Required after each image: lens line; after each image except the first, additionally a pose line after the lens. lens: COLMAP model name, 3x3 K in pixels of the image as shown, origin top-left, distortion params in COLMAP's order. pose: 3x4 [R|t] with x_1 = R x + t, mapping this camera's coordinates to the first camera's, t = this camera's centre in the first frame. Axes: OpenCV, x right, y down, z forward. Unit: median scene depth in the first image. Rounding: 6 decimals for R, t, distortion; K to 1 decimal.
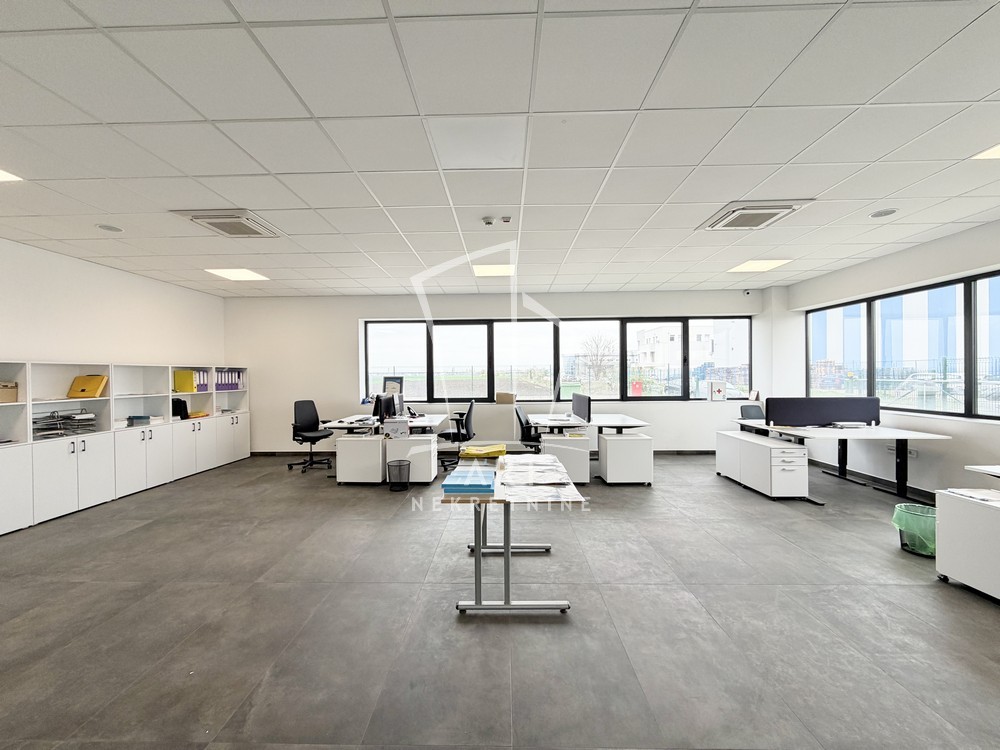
lens RADIAL K [[397.5, 0, 499.9], [0, 397.5, 374.1], [0, 0, 1]] dist [-0.001914, -0.000723]
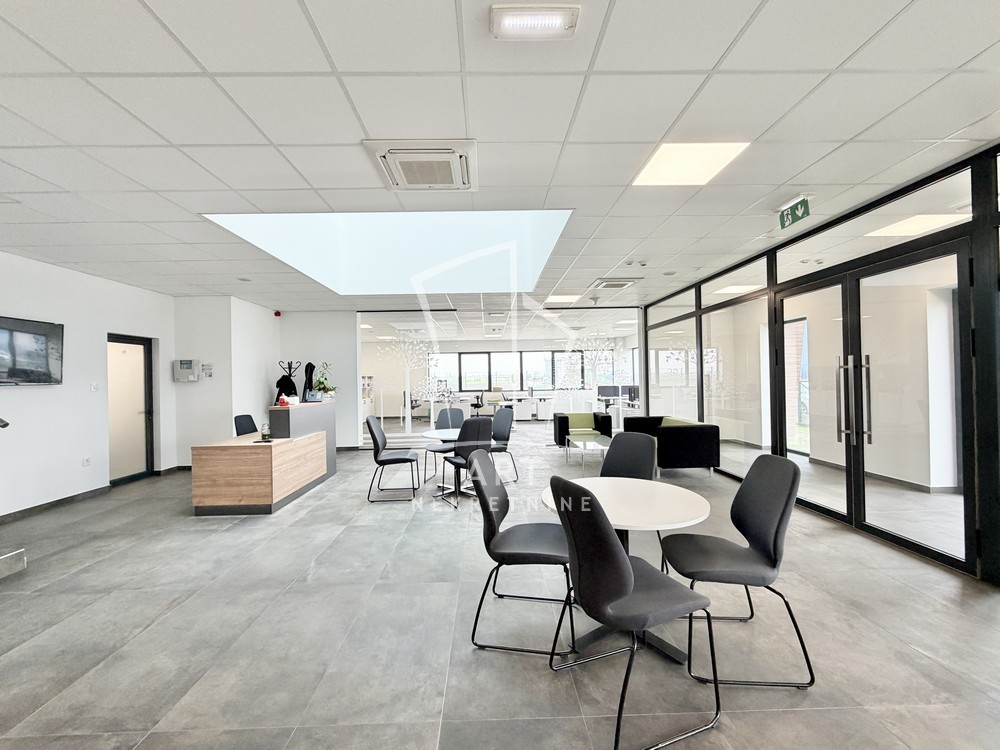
lens RADIAL K [[397.5, 0, 504.0], [0, 397.5, 376.4], [0, 0, 1]] dist [-0.001914, -0.000723]
pose [[0.999479, -0.004509, 0.031952, -0.019927], [0.004474, 0.999989, 0.001155, -0.013759], [-0.031957, -0.001012, 0.999489, -1.368113]]
